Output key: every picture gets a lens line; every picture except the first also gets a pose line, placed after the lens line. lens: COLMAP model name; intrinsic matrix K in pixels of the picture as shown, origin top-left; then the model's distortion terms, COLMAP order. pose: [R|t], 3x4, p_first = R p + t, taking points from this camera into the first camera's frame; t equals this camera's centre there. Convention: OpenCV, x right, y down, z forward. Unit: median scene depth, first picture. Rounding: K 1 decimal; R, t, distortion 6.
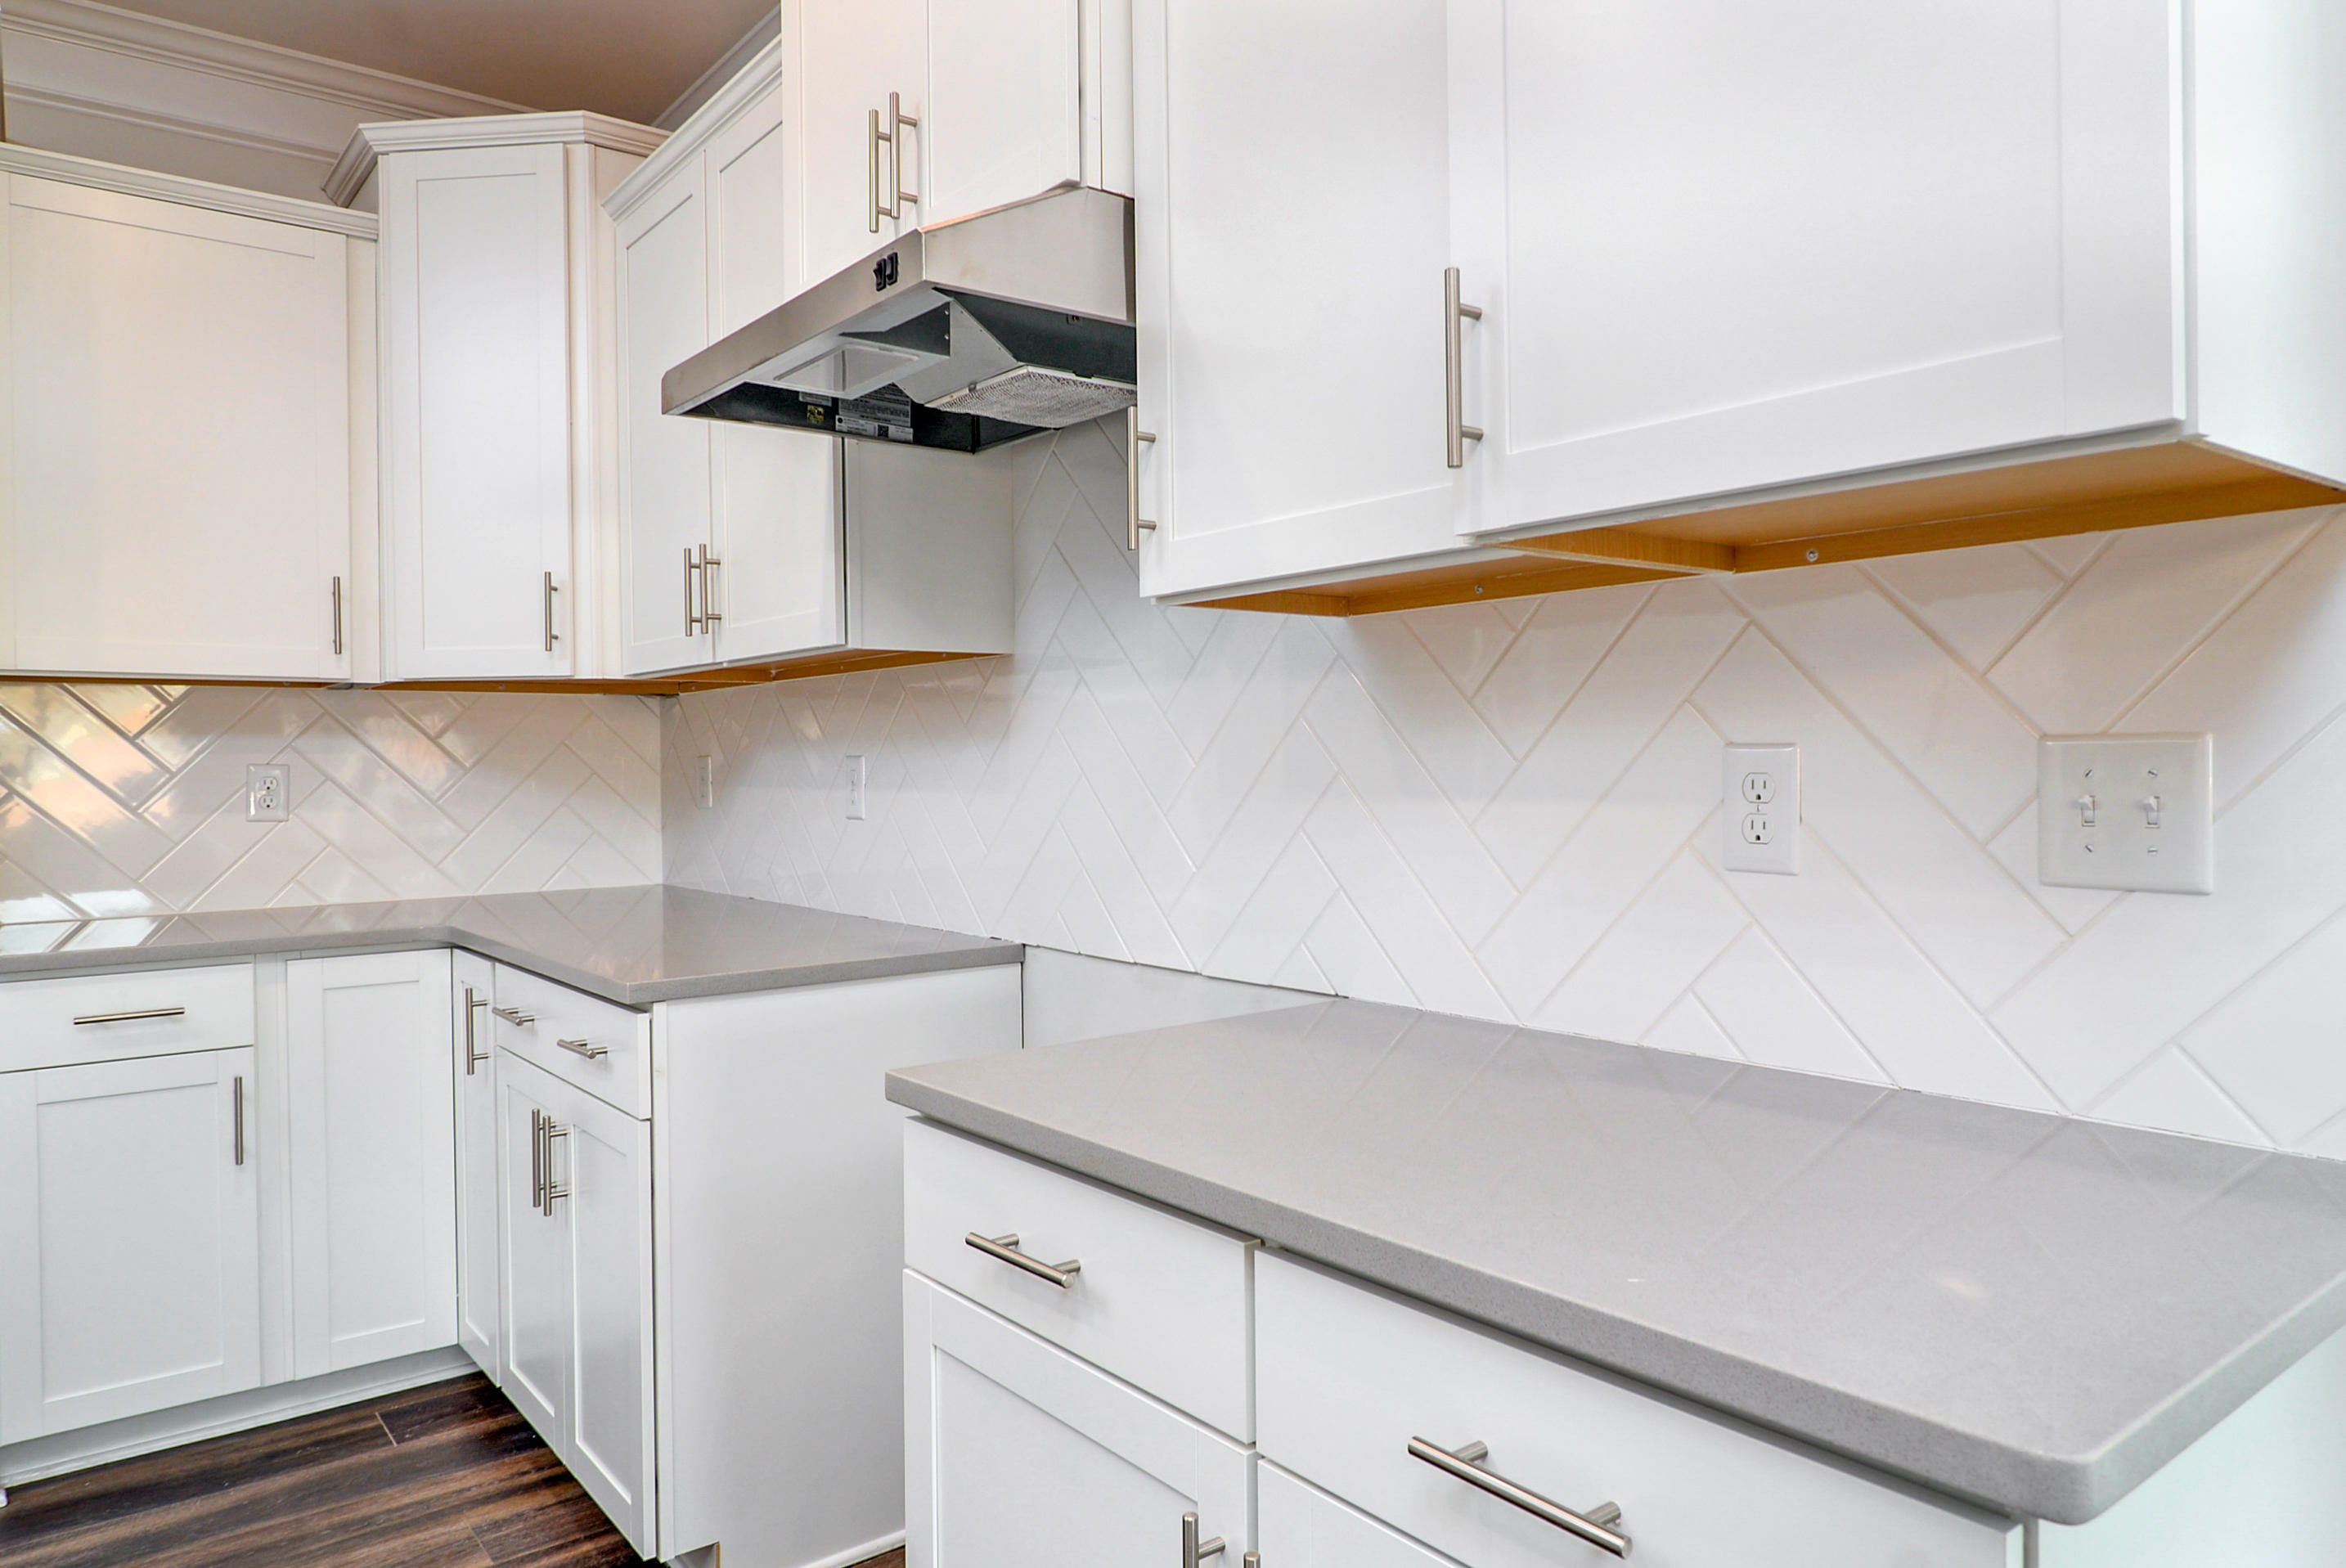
lens RADIAL K [[1548.7, 0, 1203.7], [0, 1548.7, 771.8], [0, 0, 1]] dist [-0.003055, 0.000471]
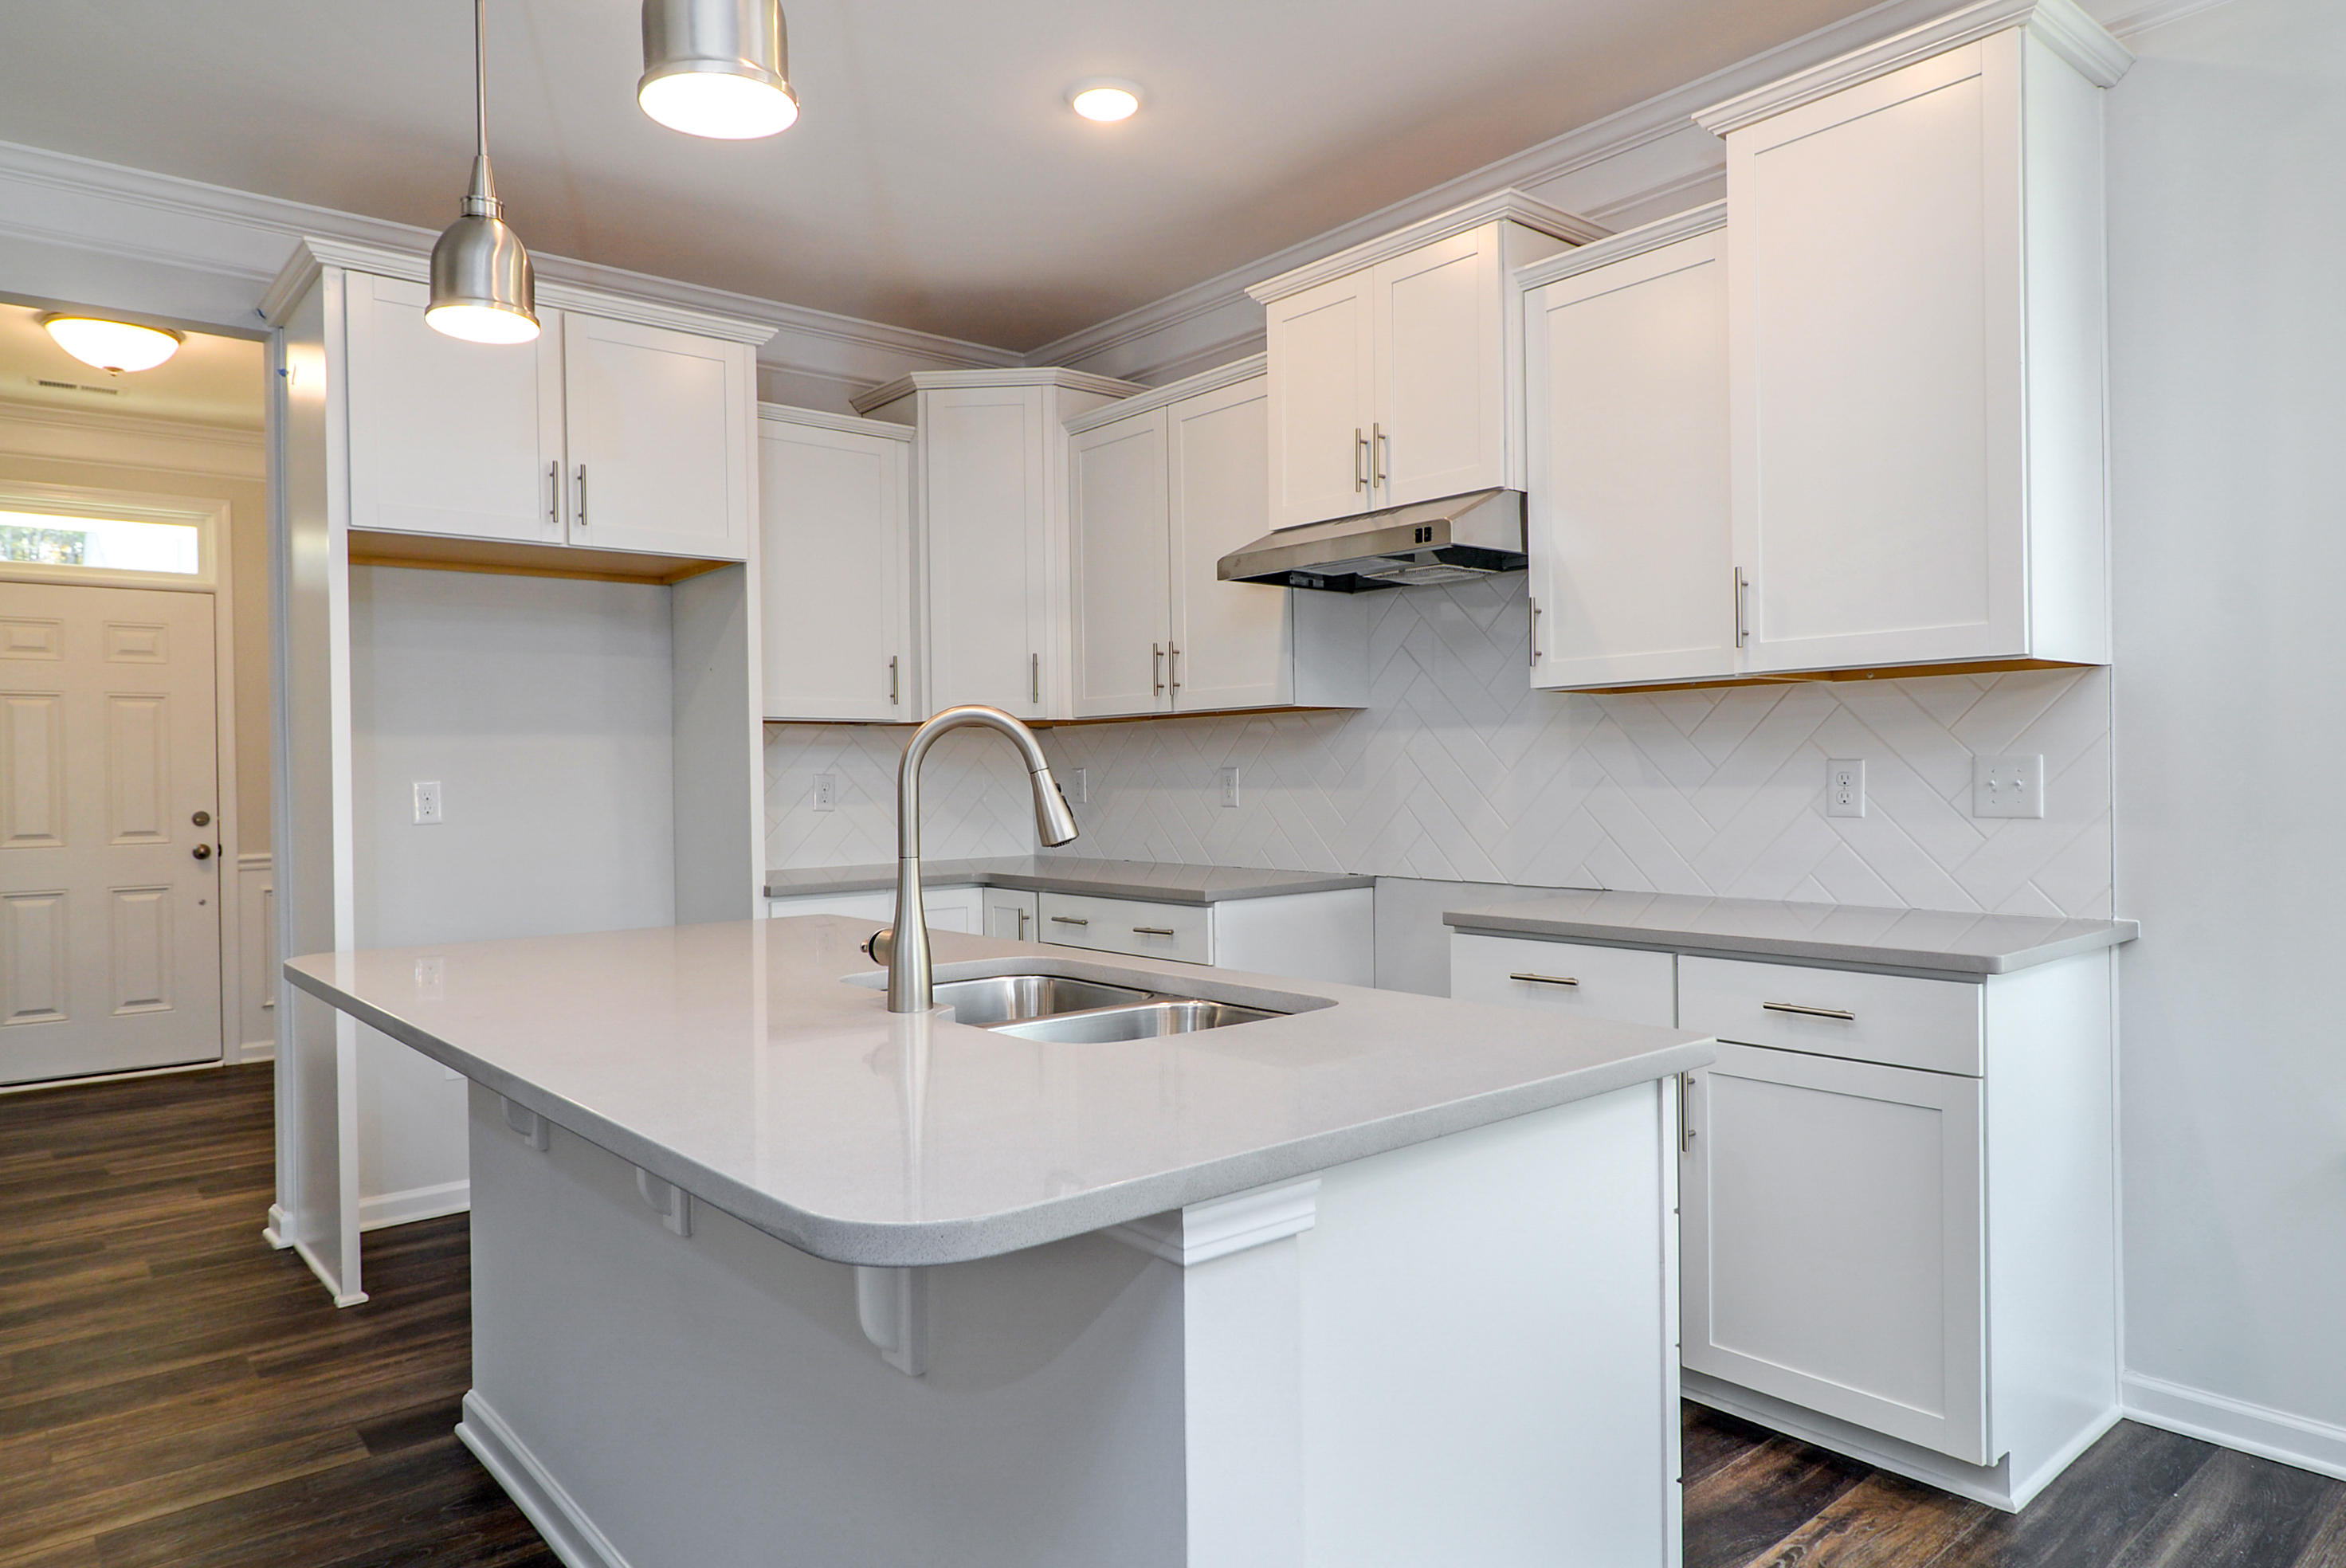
lens RADIAL K [[1468.7, 0, 1173.0], [0, 1468.7, 784.0], [0, 0, 1]] dist [0.005382, 0.001142]
pose [[0.999666, -0.003114, 0.025663, -0.422787], [0.003163, 0.999993, -0.001855, 0.012434], [-0.025657, 0.001935, 0.999669, -0.697855]]
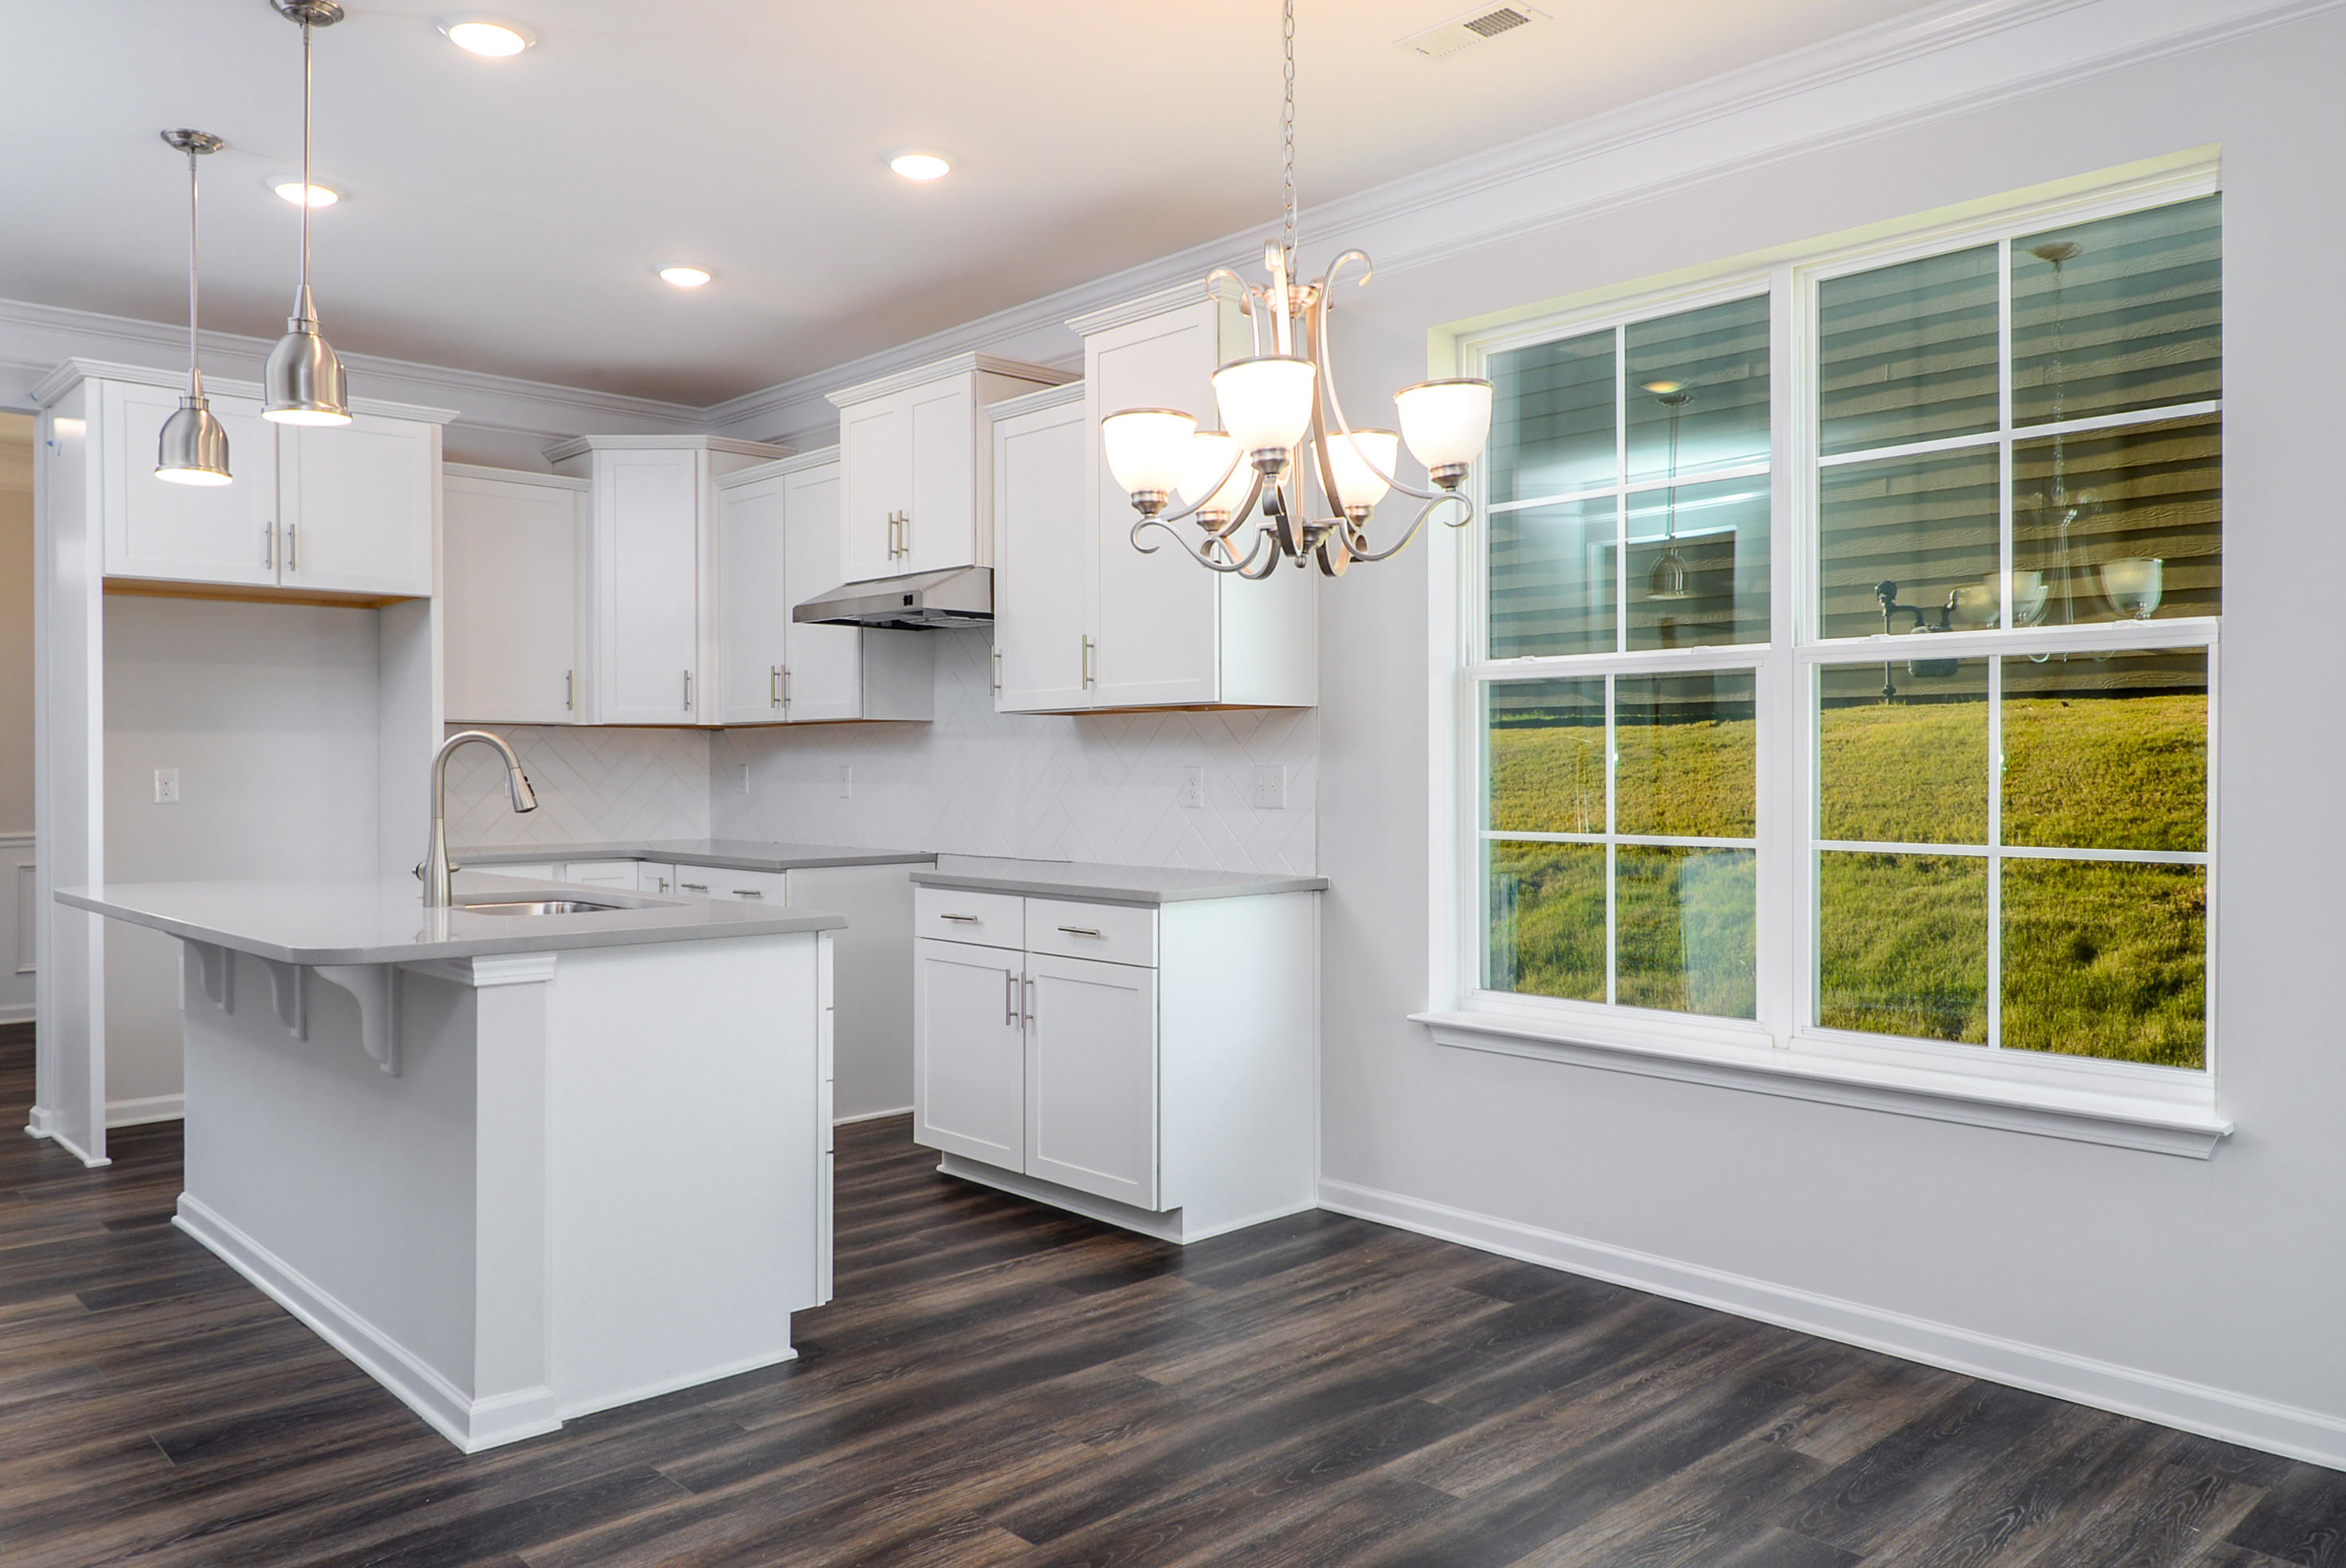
lens RADIAL K [[1691.9, 0, 1173.0], [0, 1691.9, 784.0], [0, 0, 1]] dist [0.005809, 0.004638]
pose [[0.996906, 0.009345, 0.078044, 0.031912], [-0.009303, 0.999956, -0.000900, 0.013774], [-0.078049, 0.000172, 0.996950, -1.558121]]
